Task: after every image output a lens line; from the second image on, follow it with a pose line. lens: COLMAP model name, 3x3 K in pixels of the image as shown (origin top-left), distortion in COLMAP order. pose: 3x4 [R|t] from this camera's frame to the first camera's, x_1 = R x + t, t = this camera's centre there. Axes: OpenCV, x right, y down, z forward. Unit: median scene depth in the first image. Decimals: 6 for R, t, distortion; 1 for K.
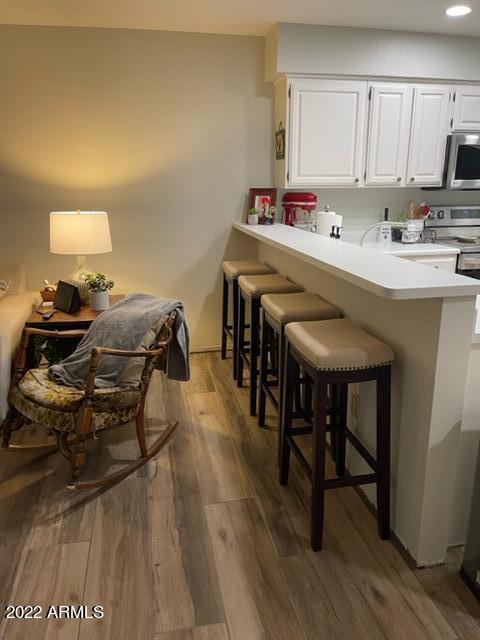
lens RADIAL K [[489.3, 0, 239.7], [0, 489.3, 317.3], [0, 0, 1]] dist [0.042269, -0.081821]
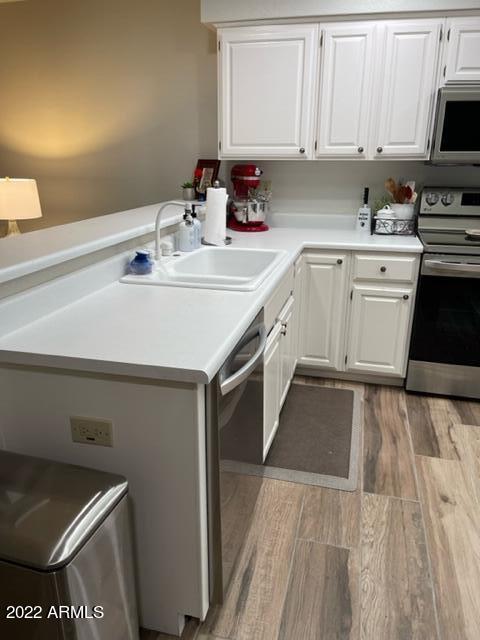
lens RADIAL K [[489.3, 0, 222.7], [0, 489.3, 316.9], [0, 0, 1]] dist [0.042269, -0.081821]
pose [[0.896393, 0.146708, -0.418278, 0.495249], [-0.127150, 0.989087, 0.074427, -0.051144], [0.424632, -0.013532, 0.905265, 0.205733]]
